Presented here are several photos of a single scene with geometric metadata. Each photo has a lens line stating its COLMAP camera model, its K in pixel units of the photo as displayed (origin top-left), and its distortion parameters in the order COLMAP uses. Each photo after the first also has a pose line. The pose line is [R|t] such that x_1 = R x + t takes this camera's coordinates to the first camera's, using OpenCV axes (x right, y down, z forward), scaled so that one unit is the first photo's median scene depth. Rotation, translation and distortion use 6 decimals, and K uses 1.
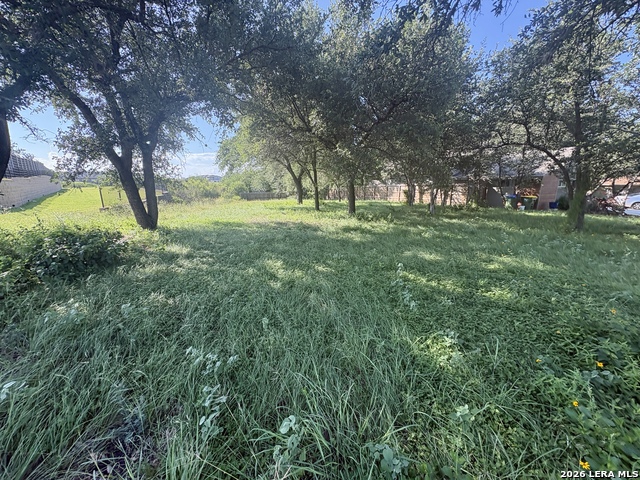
lens RADIAL K [[255.2, 0, 319.6], [0, 255.2, 237.7], [0, 0, 1]] dist [0.001601, -0.000265]
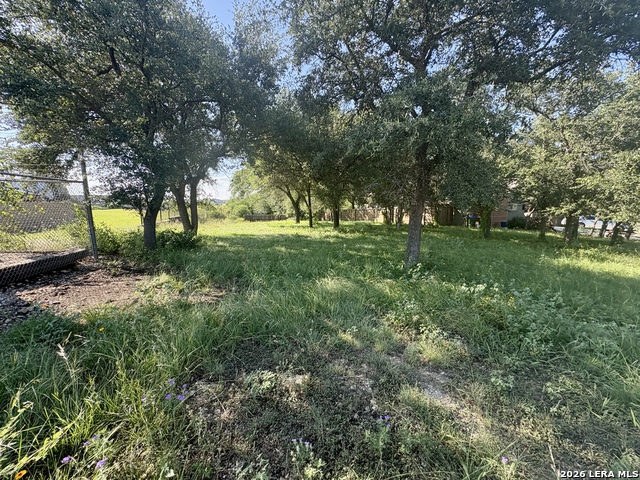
lens RADIAL K [[255.2, 0, 320.1], [0, 255.2, 236.1], [0, 0, 1]] dist [0.001601, -0.000265]
pose [[0.999972, 0.001353, 0.007365, 0.053223], [-0.000640, 0.995379, -0.096017, 0.108765], [-0.007461, 0.096010, 0.995352, -0.485327]]
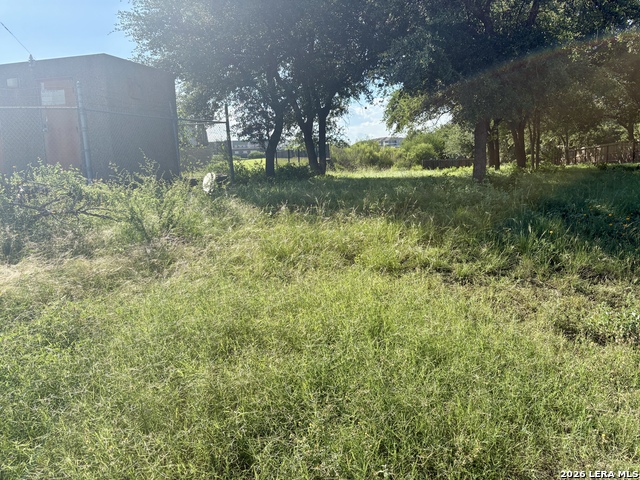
lens RADIAL K [[480.2, 0, 321.1], [0, 480.2, 238.4], [0, 0, 1]] dist [0.012028, 0.000776]
pose [[0.858367, 0.060334, -0.509477, 0.599619], [-0.074049, 0.997232, -0.006663, 0.294517], [0.507665, 0.043446, 0.860459, -1.086491]]
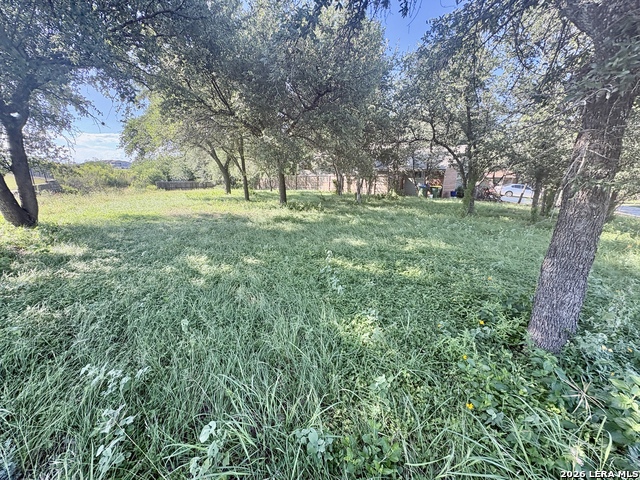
lens RADIAL K [[255.2, 0, 319.3], [0, 255.2, 238.2], [0, 0, 1]] dist [0.001601, -0.000265]
pose [[0.966894, -0.049103, 0.250410, 0.010947], [0.038799, 0.998191, 0.045924, 0.000694], [-0.252212, -0.034688, 0.967050, 0.004237]]
